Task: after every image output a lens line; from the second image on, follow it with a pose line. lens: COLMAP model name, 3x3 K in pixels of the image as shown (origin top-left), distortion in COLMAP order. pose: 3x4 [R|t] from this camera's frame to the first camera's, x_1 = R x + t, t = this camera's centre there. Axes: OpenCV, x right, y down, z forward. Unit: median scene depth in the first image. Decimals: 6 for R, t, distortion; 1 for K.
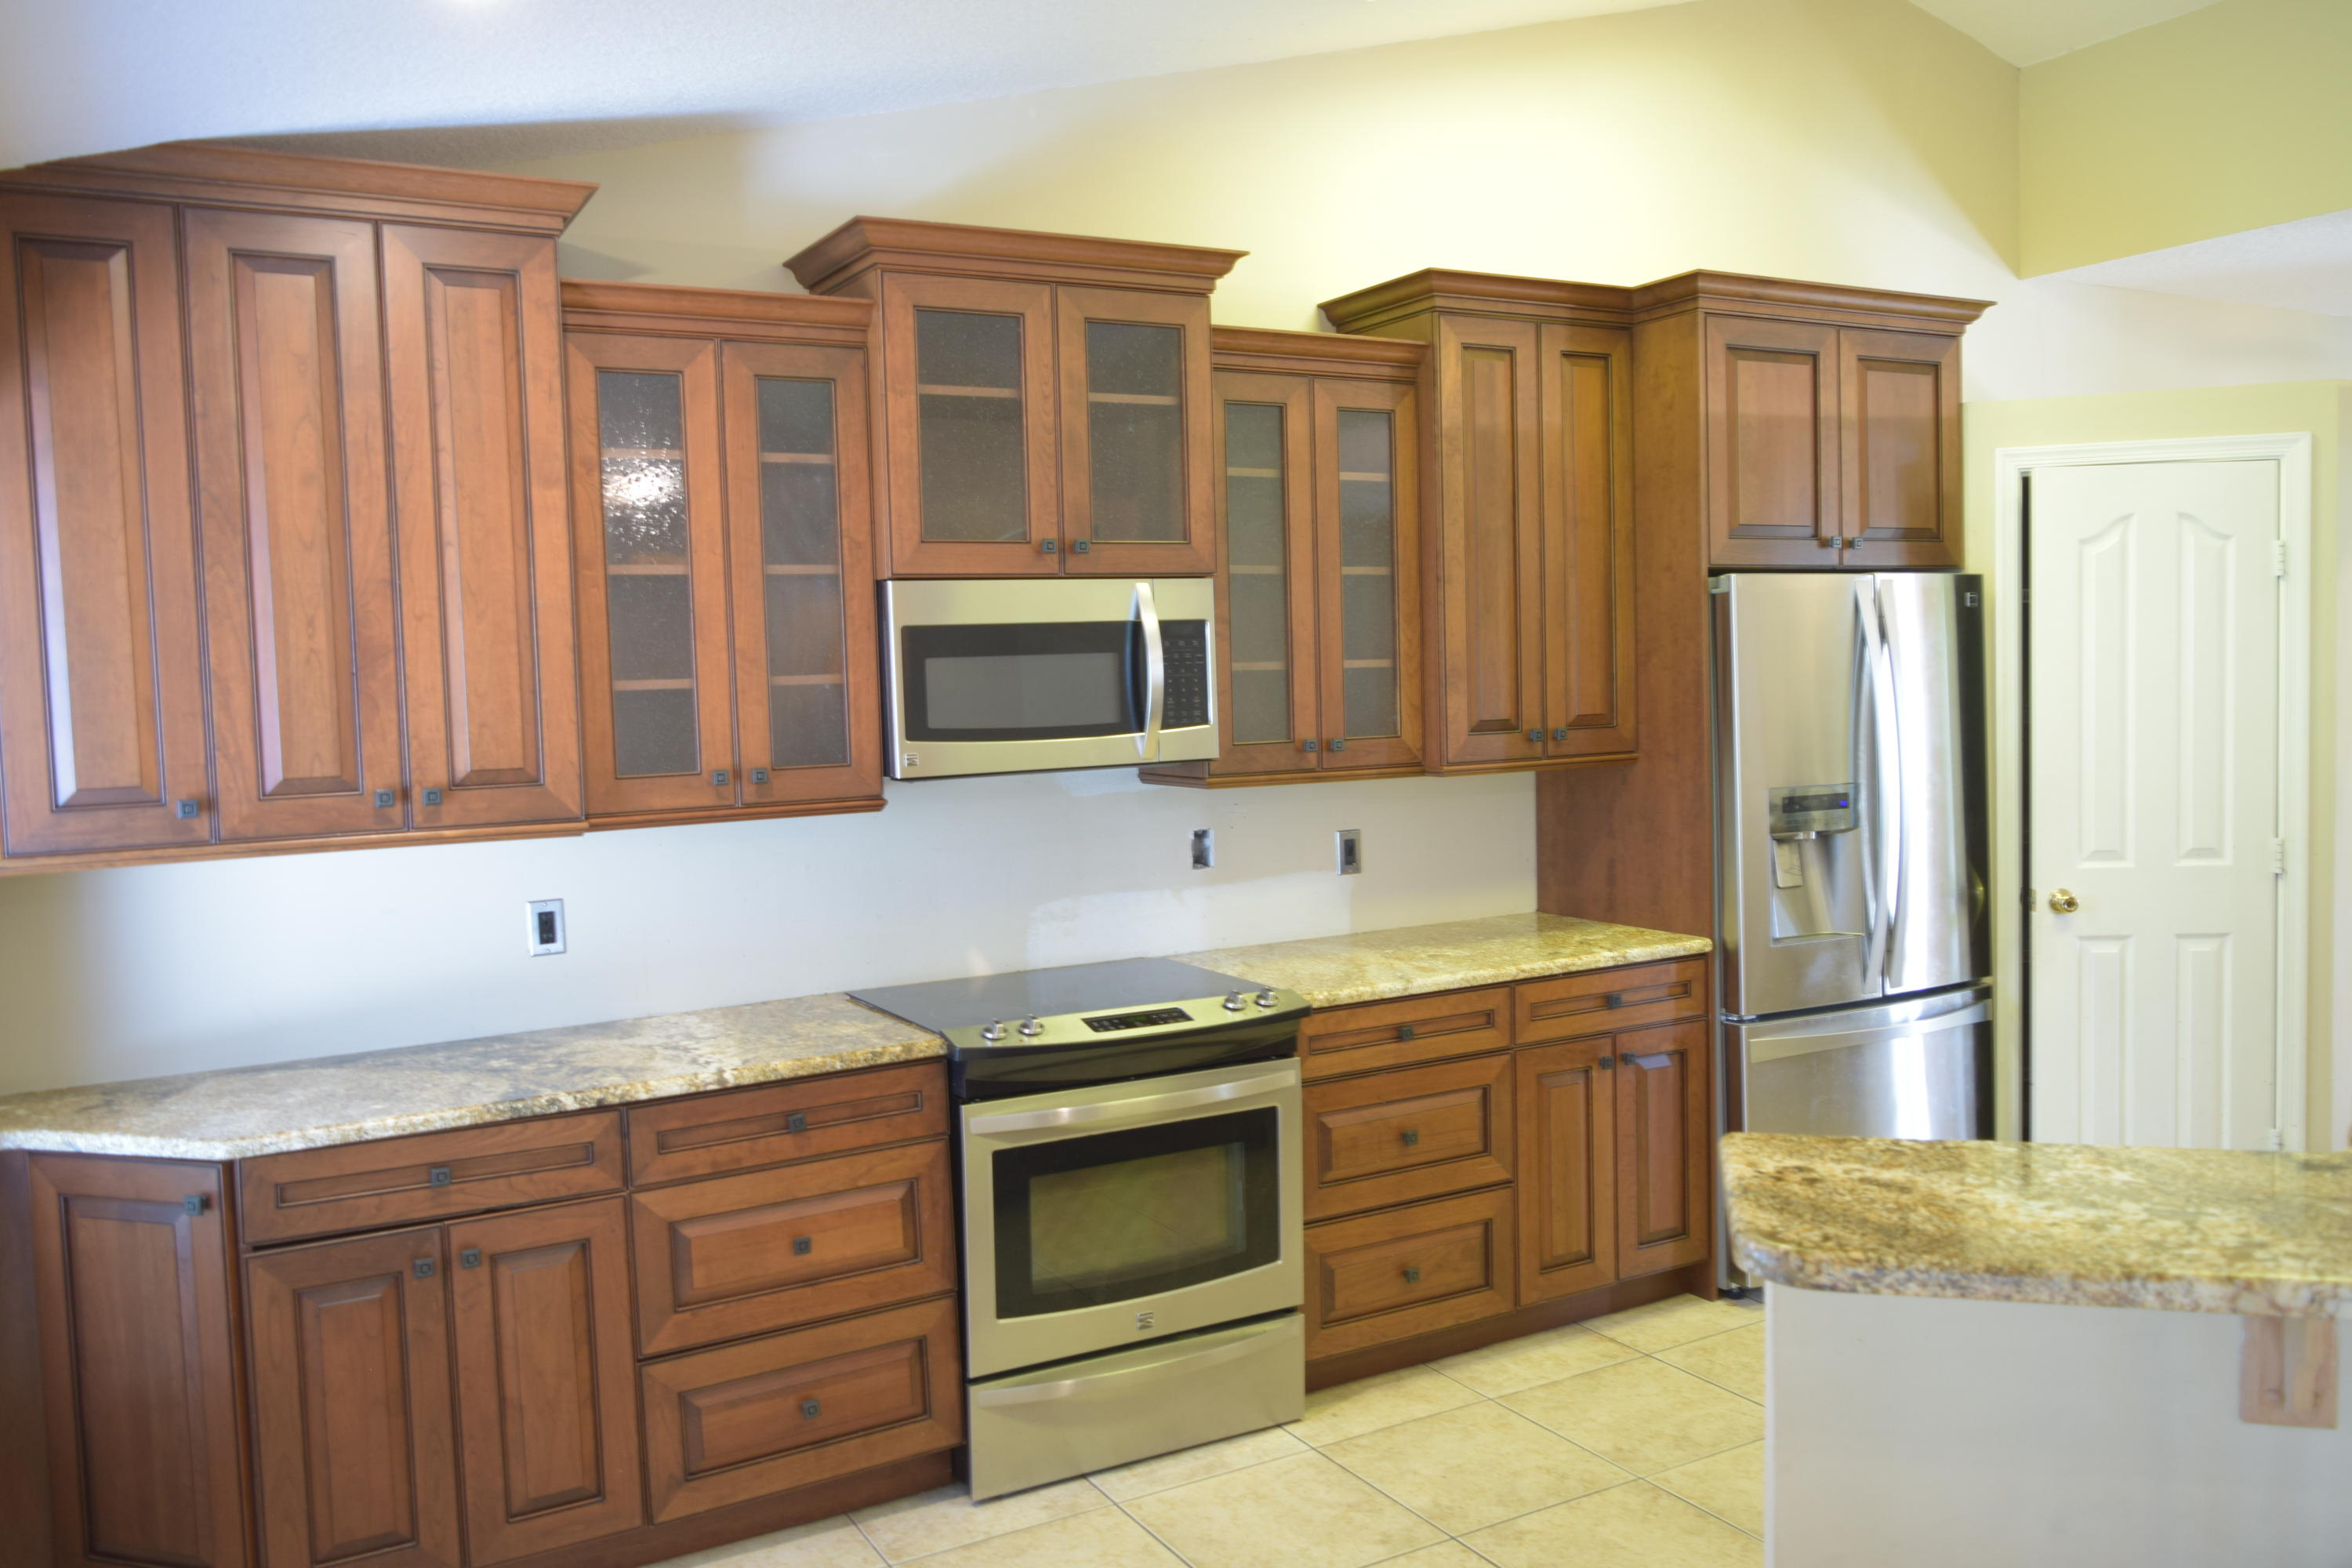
lens RADIAL K [[1838.8, 0, 1178.6], [0, 1838.8, 784.5], [0, 0, 1]] dist [-0.012785, -0.007250]
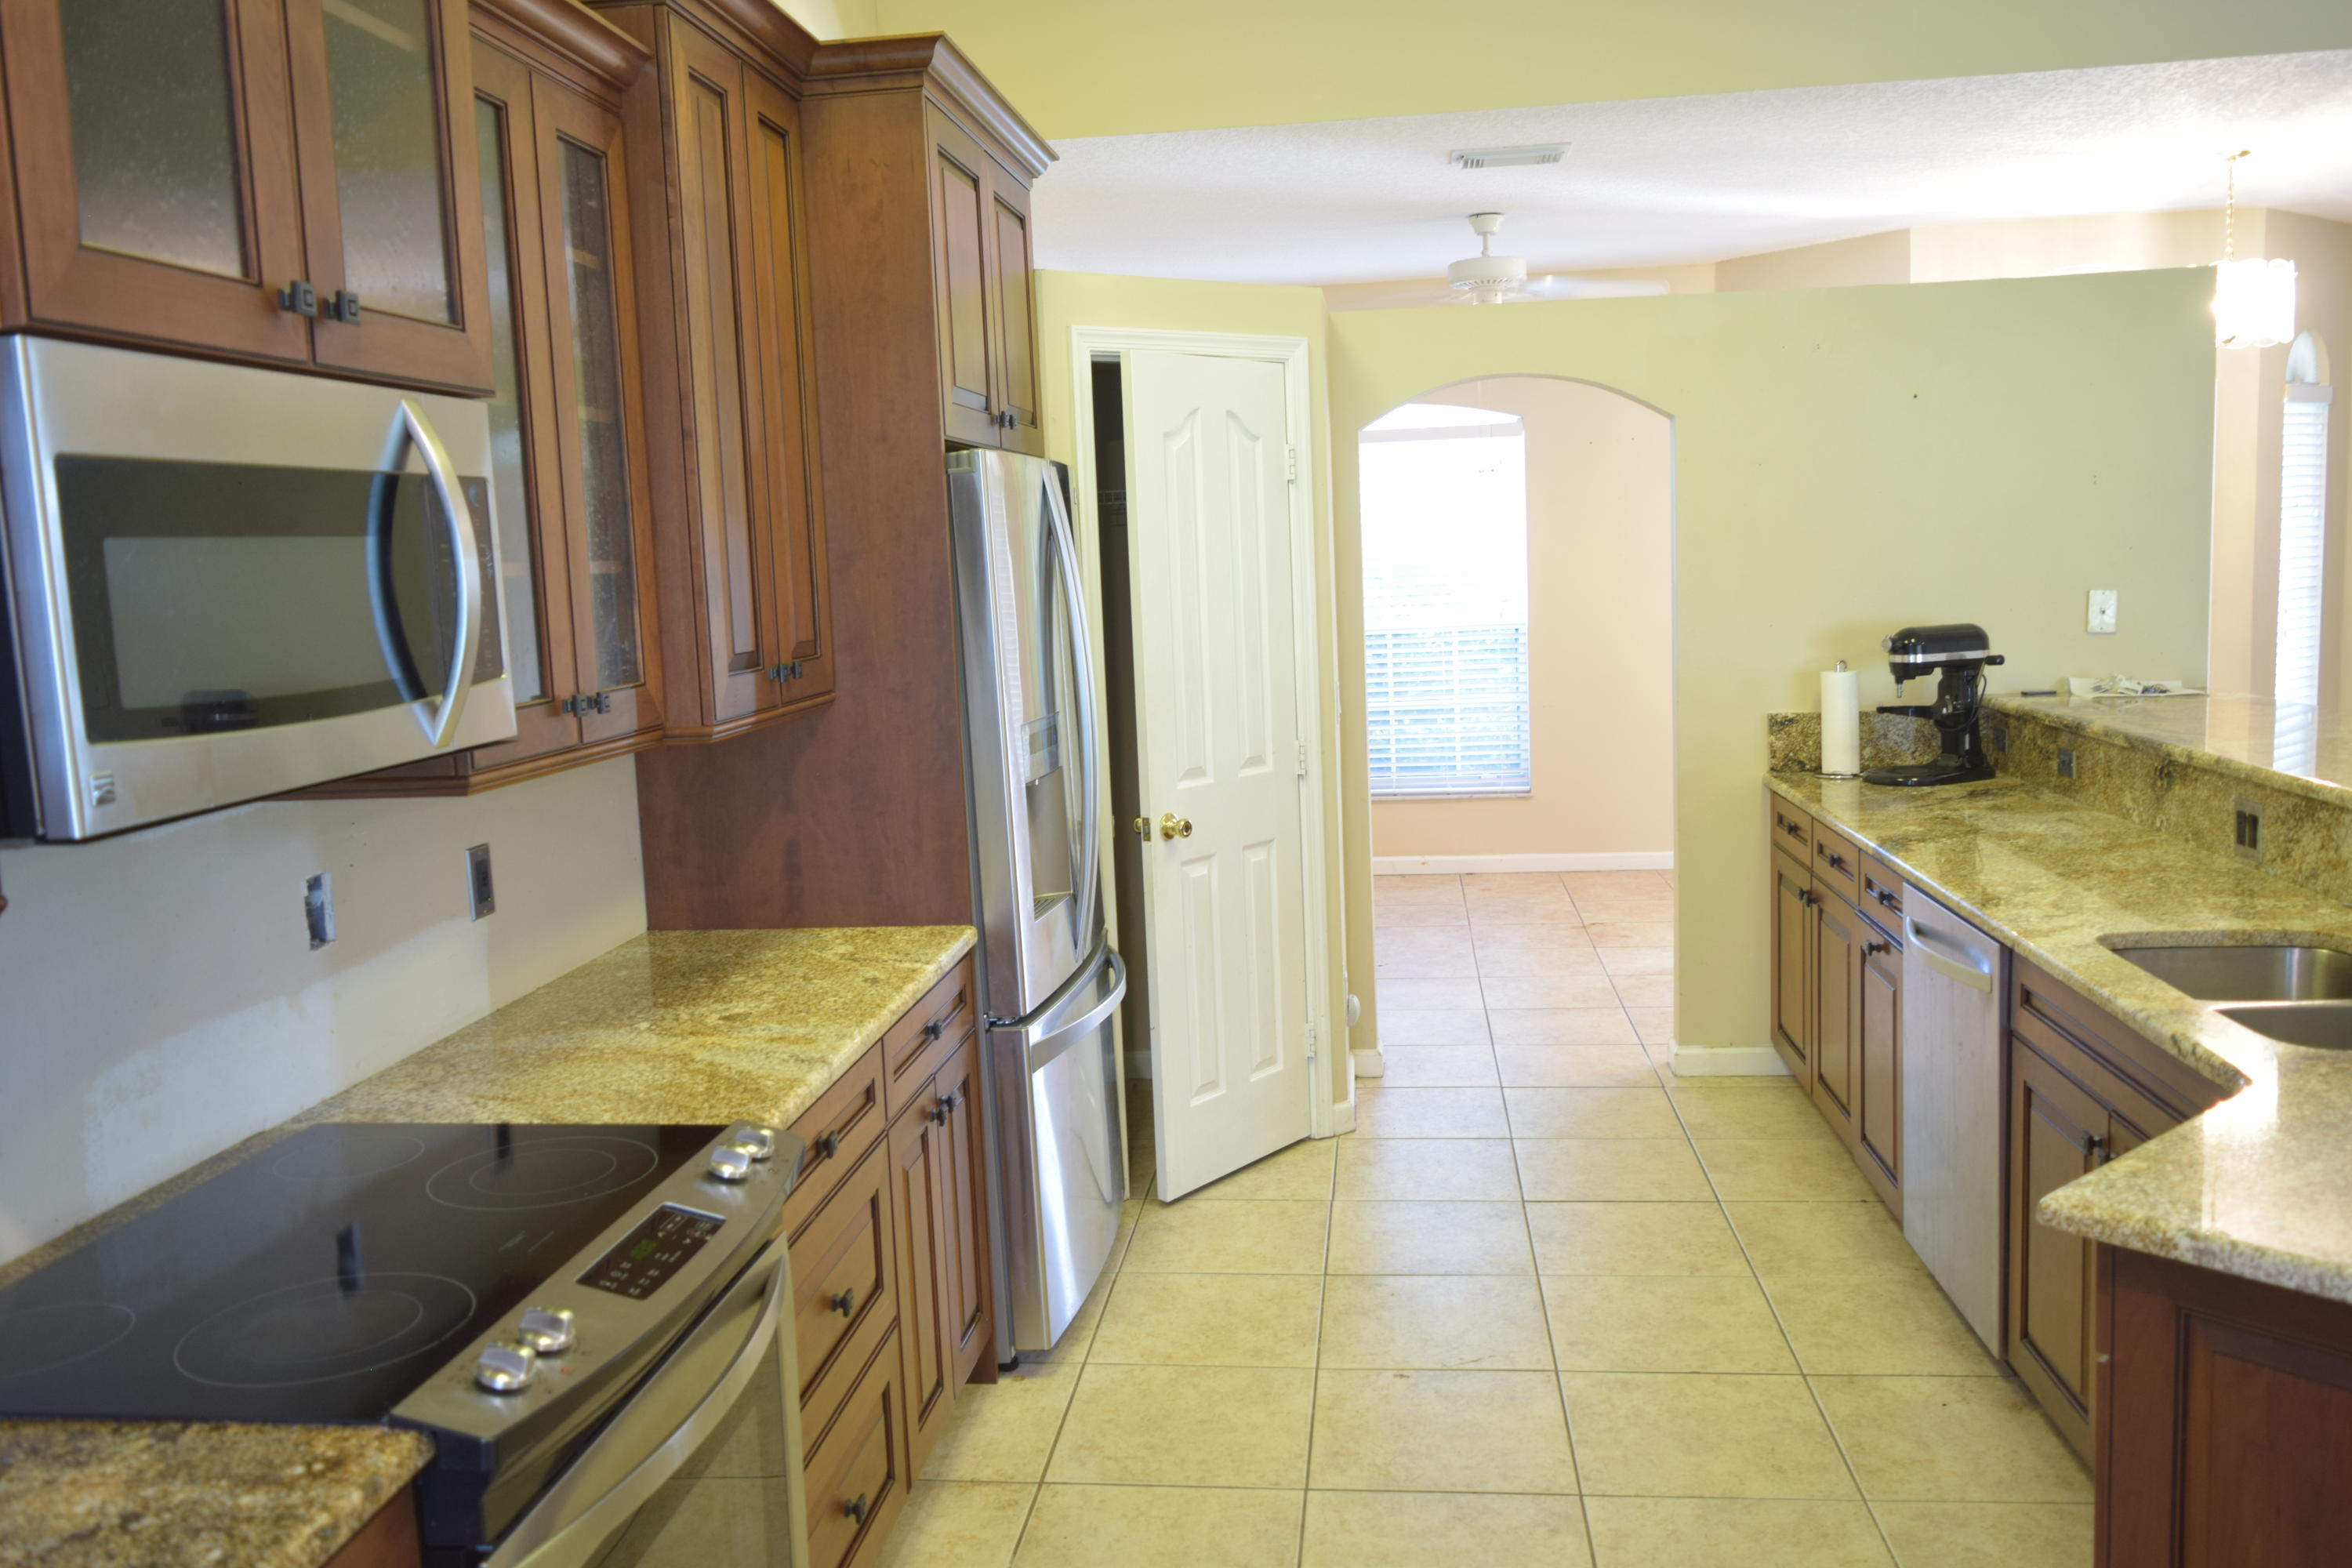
lens RADIAL K [[1838.8, 0, 1183.4], [0, 1838.8, 781.5], [0, 0, 1]] dist [-0.012785, -0.007250]
pose [[0.587528, -0.096430, 0.803438, -0.270437], [0.075521, 0.995075, 0.064205, -0.018920], [-0.805672, 0.022954, 0.591917, 0.467869]]
